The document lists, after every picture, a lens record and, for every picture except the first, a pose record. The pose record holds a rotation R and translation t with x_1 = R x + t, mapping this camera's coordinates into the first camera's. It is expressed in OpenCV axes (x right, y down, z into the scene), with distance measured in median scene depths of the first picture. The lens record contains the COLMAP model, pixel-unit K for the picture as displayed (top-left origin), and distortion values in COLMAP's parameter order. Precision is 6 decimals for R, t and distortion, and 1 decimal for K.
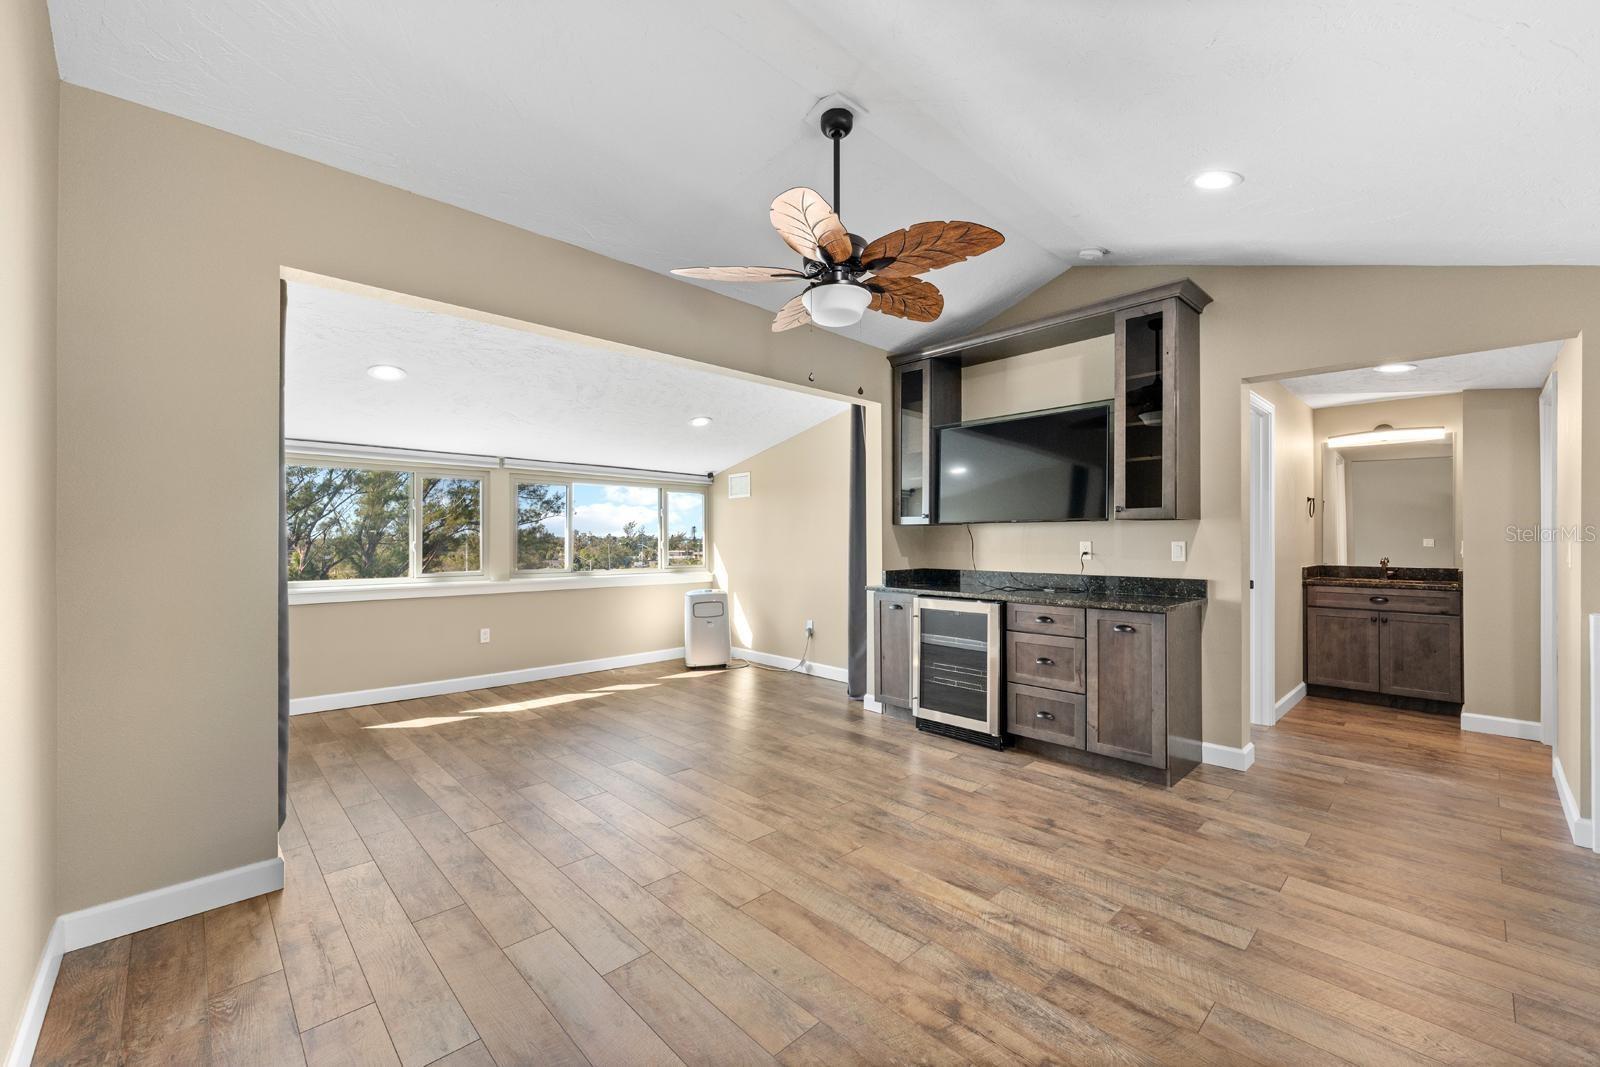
lens RADIAL K [[652.9, 0, 810.4], [0, 652.9, 542.7], [0, 0, 1]] dist [0.003312, -0.001770]
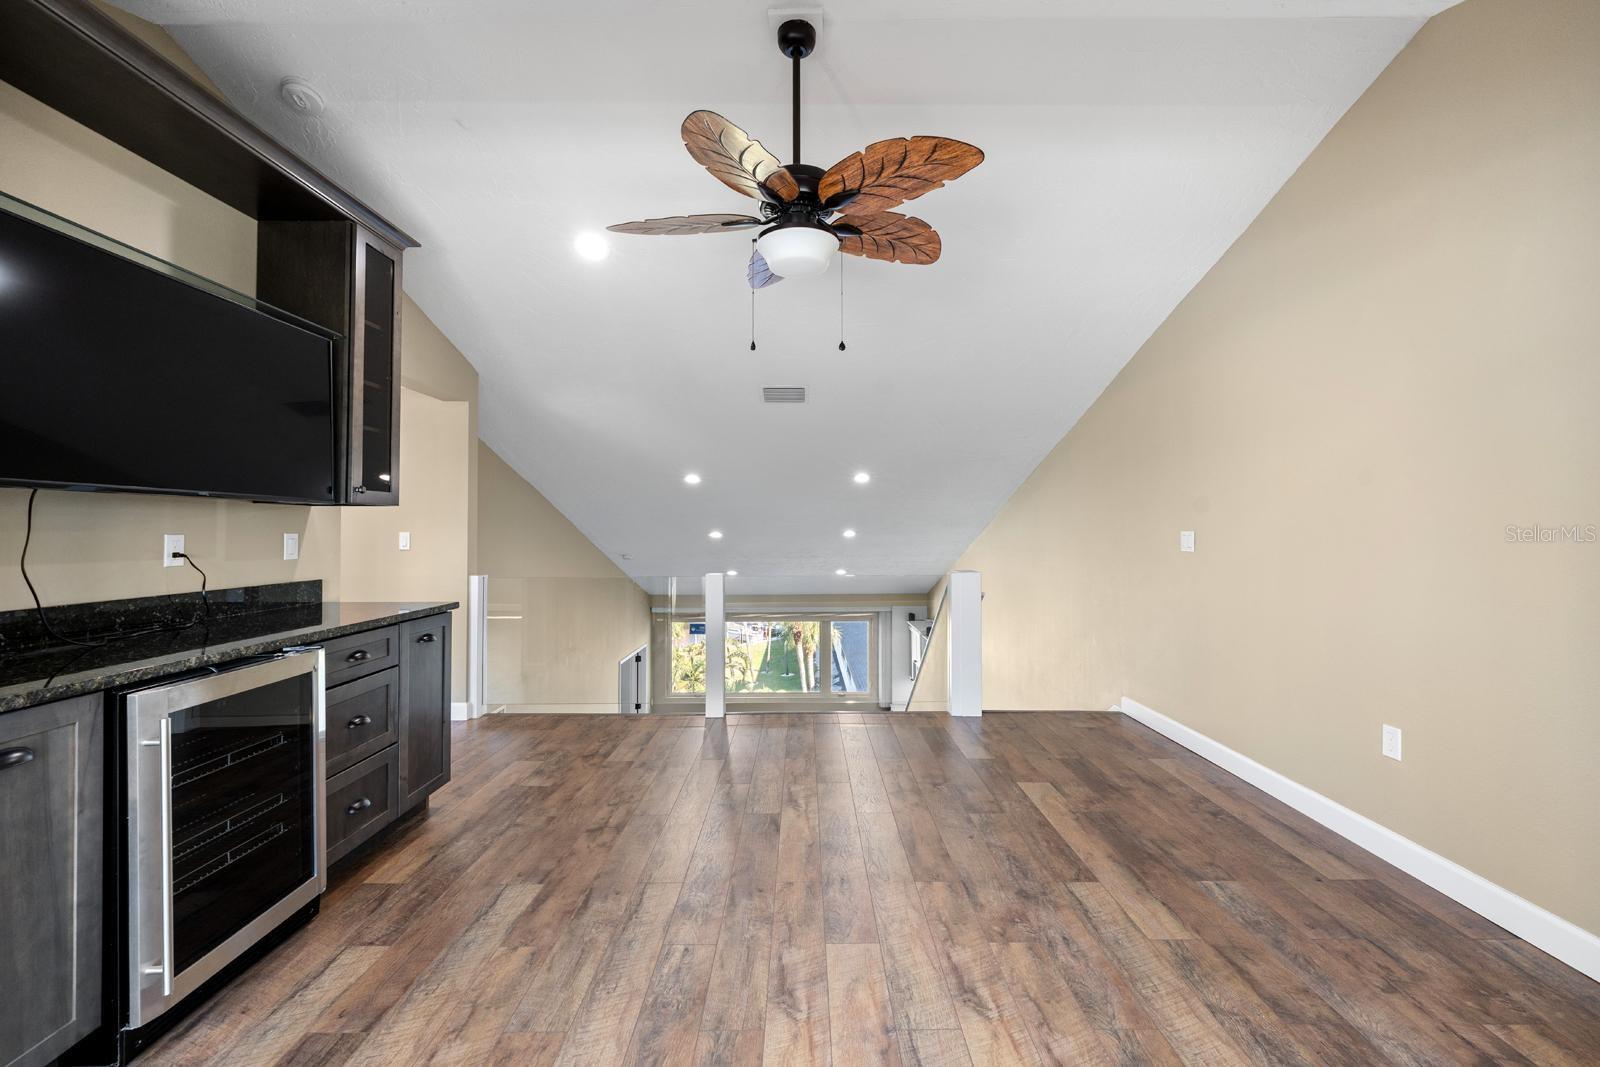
lens RADIAL K [[652.9, 0, 799.4], [0, 652.9, 527.4], [0, 0, 1]] dist [0.003312, -0.001770]
pose [[-0.709419, 0.004615, 0.704772, -0.504372], [0.007625, 0.999970, 0.001127, -0.006277], [-0.704746, 0.006173, -0.709433, 1.452274]]
